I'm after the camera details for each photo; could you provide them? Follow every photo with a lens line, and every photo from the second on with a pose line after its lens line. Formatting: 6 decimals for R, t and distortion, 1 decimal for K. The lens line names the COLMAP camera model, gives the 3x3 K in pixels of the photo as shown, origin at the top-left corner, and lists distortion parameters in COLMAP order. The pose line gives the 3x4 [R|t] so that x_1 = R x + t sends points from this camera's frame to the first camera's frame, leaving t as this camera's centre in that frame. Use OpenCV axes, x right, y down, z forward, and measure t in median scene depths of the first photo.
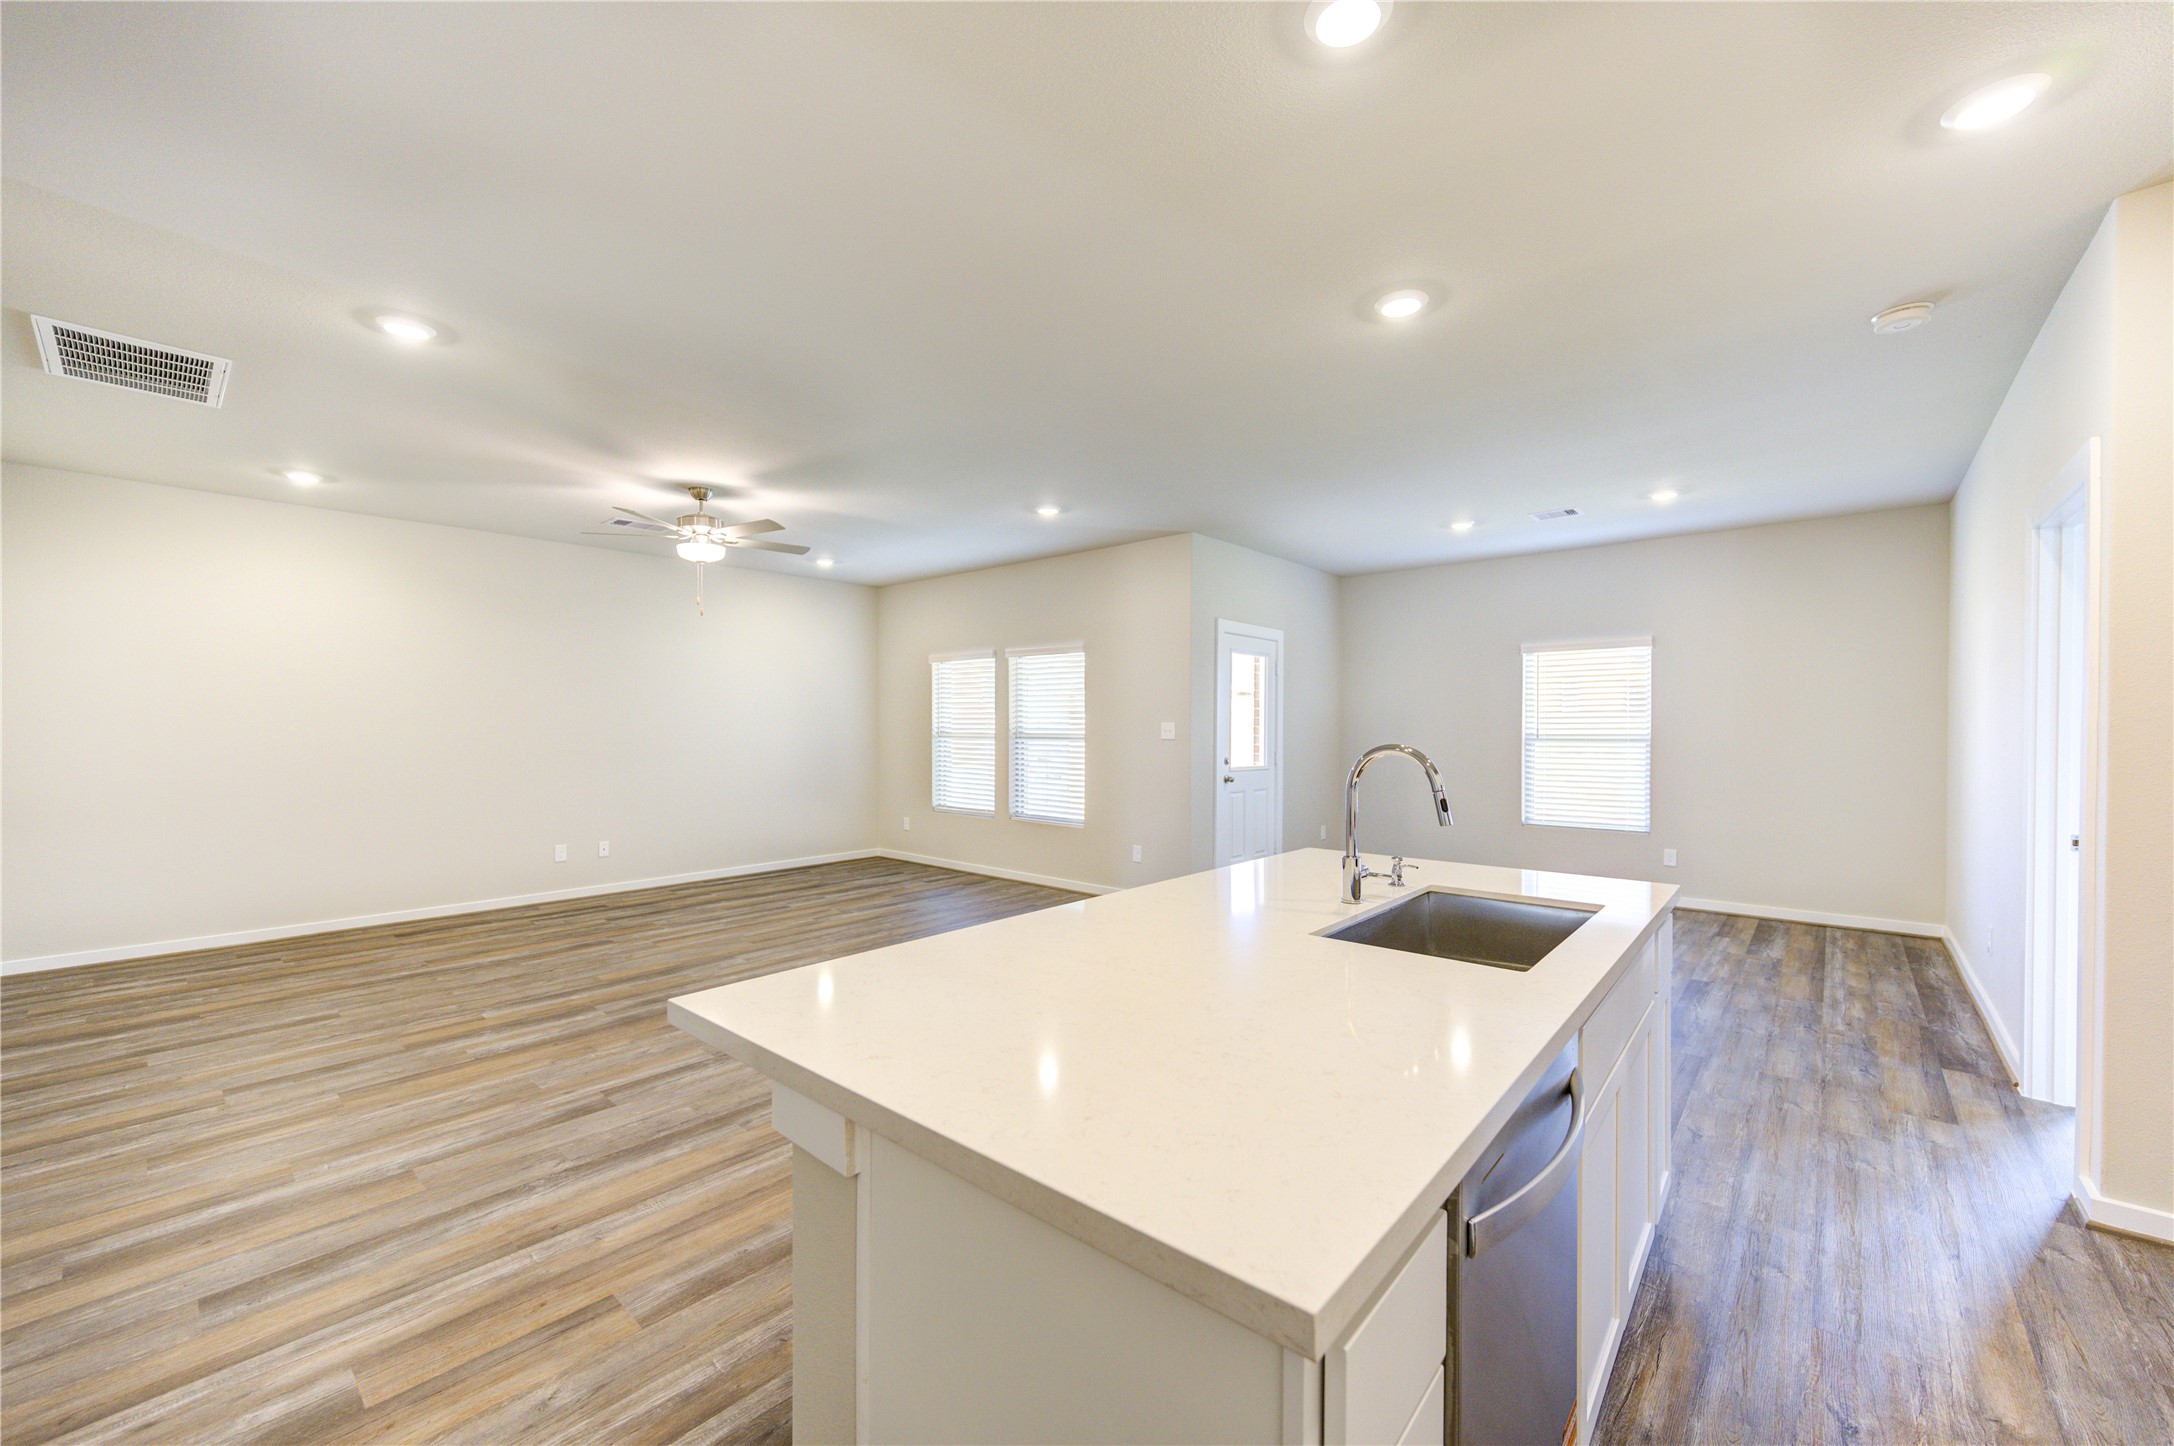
lens RADIAL K [[842.6, 0, 1100.6], [0, 842.6, 723.9], [0, 0, 1]] dist [0.002821, -0.000761]
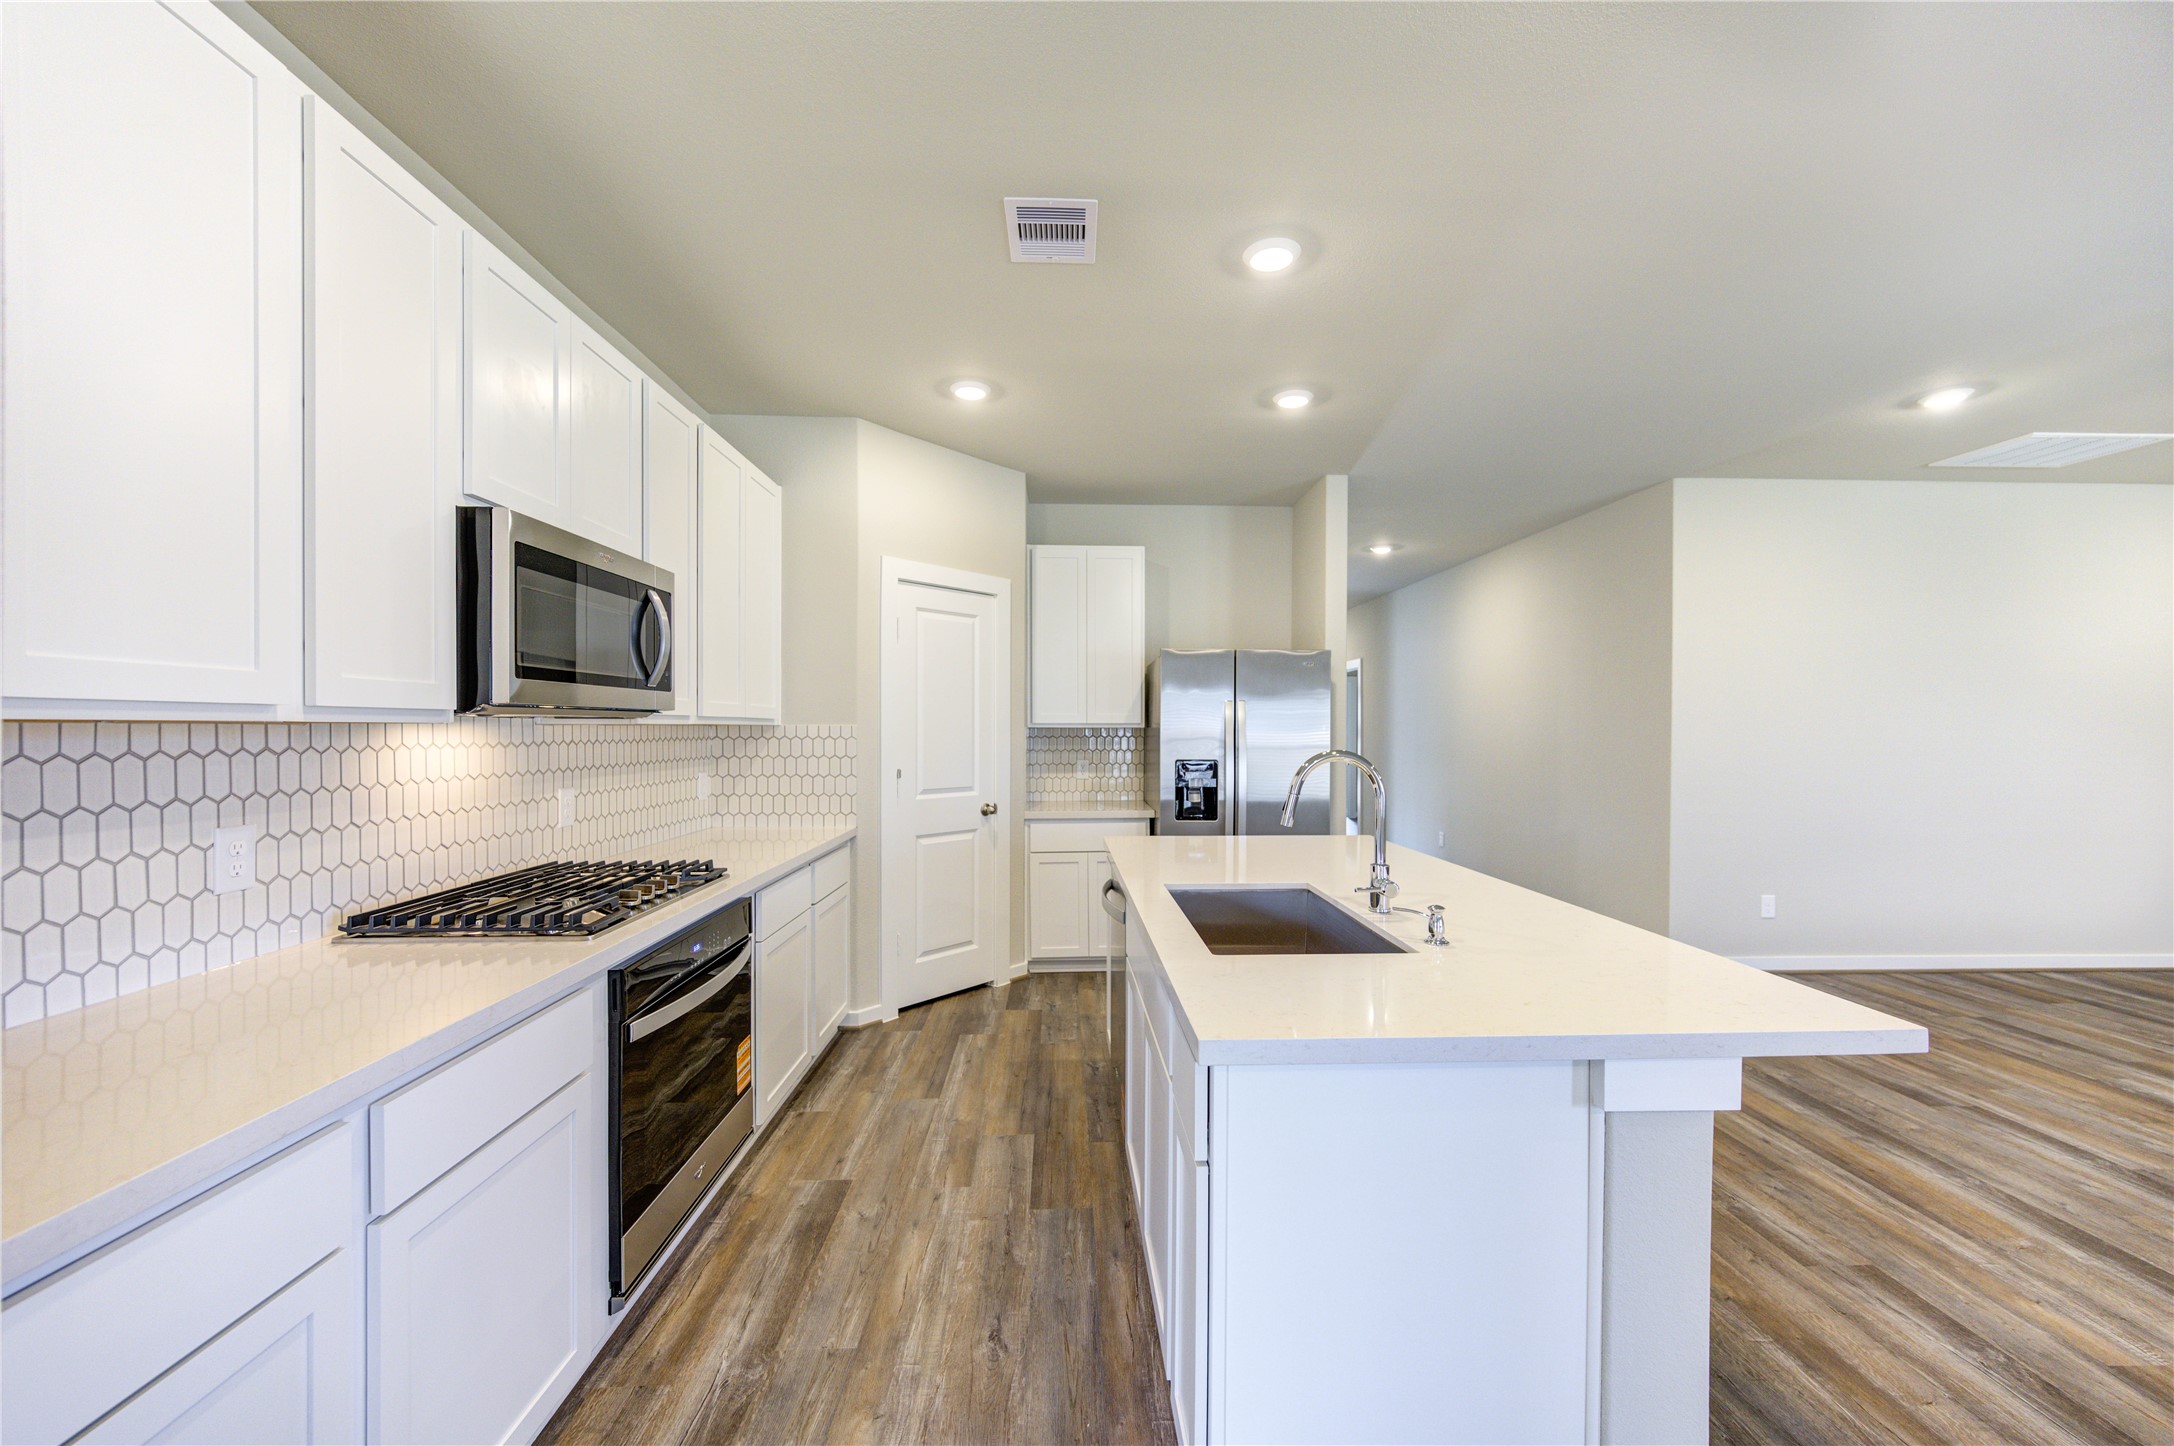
lens RADIAL K [[842.6, 0, 1095.2], [0, 842.6, 732.4], [0, 0, 1]] dist [0.002821, -0.000761]
pose [[-0.727739, 0.002685, -0.685849, 0.758772], [-0.000613, 0.999989, 0.004566, -0.002596], [0.685854, 0.003743, -0.727730, 0.929841]]
